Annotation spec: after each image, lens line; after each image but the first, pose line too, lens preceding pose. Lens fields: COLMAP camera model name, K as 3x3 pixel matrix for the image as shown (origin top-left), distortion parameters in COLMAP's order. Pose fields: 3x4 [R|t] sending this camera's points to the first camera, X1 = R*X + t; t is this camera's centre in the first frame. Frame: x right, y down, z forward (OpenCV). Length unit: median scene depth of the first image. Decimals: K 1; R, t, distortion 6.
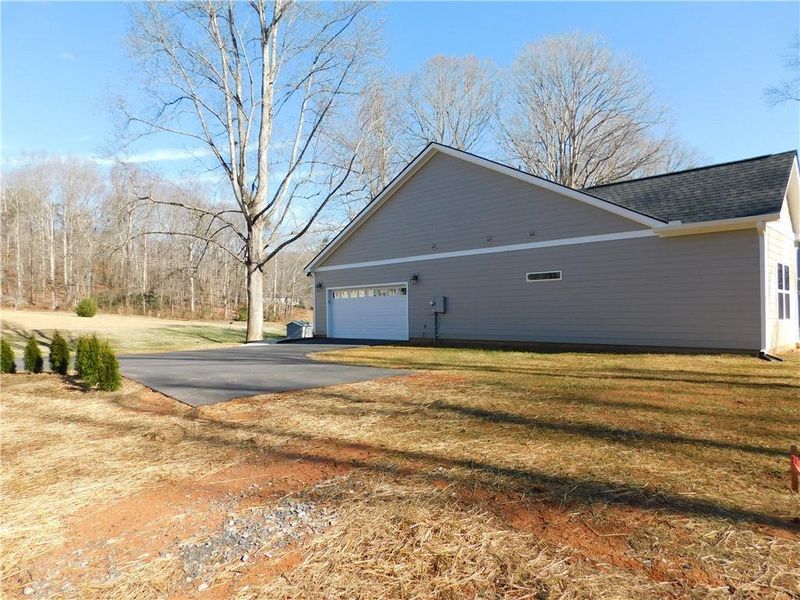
lens RADIAL K [[595.8, 0, 398.8], [0, 595.8, 302.9], [0, 0, 1]] dist [0.005201, 0.004659]
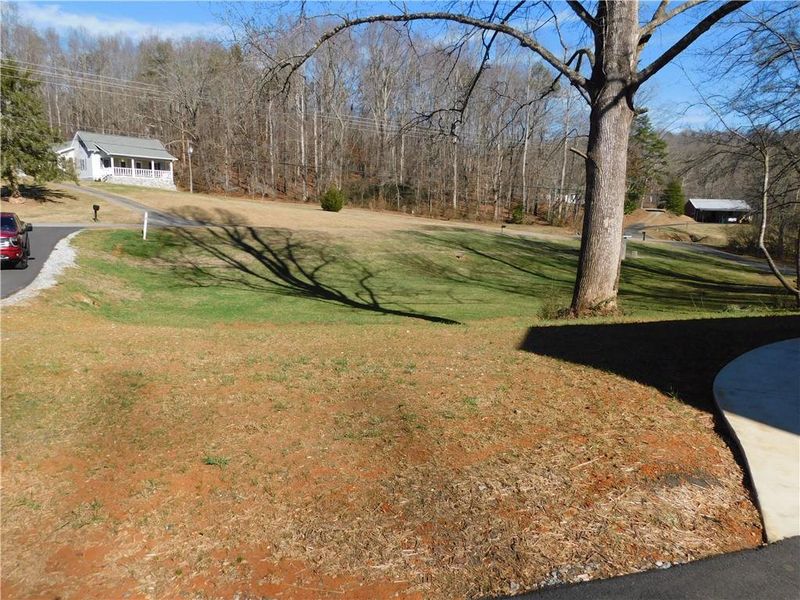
lens RADIAL K [[706.5, 0, 401.8], [0, 706.5, 303.0], [0, 0, 1]] dist [0.008426, 0.004533]
pose [[0.917395, 0.084952, -0.388805, -0.040358], [-0.028648, 0.988514, 0.148390, 0.001249], [0.396945, -0.124993, 0.909292, 0.119922]]
